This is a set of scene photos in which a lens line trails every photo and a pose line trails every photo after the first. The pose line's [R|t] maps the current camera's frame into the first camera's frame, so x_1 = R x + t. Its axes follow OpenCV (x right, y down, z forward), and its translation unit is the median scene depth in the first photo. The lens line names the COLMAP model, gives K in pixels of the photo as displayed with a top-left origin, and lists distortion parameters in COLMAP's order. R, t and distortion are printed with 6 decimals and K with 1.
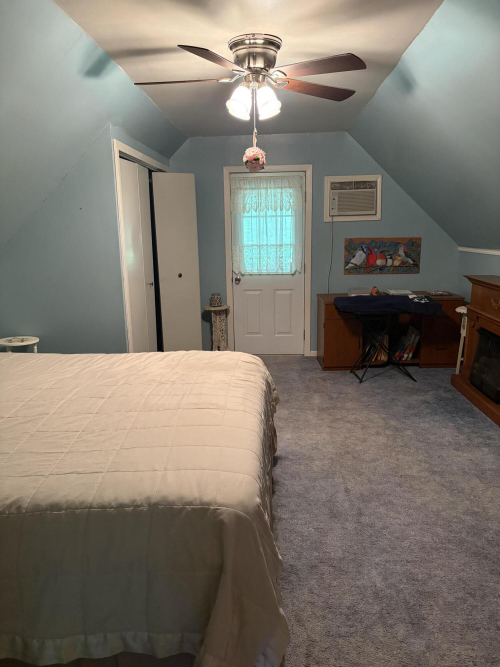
lens RADIAL K [[507.8, 0, 249.4], [0, 507.8, 335.9], [0, 0, 1]] dist [0.032290, -0.012174]
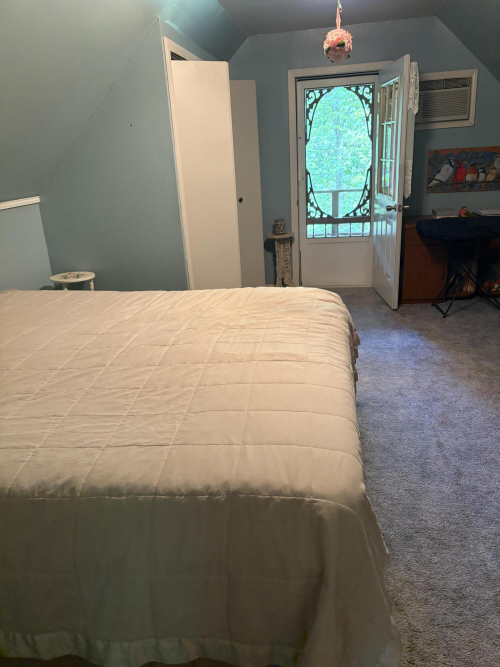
lens RADIAL K [[507.8, 0, 250.3], [0, 507.8, 334.1], [0, 0, 1]] dist [0.032290, -0.012174]
pose [[0.994053, -0.001041, -0.108896, -0.041715], [0.016032, 0.990459, 0.136873, -0.012910], [0.107715, -0.137804, 0.984585, 0.143434]]
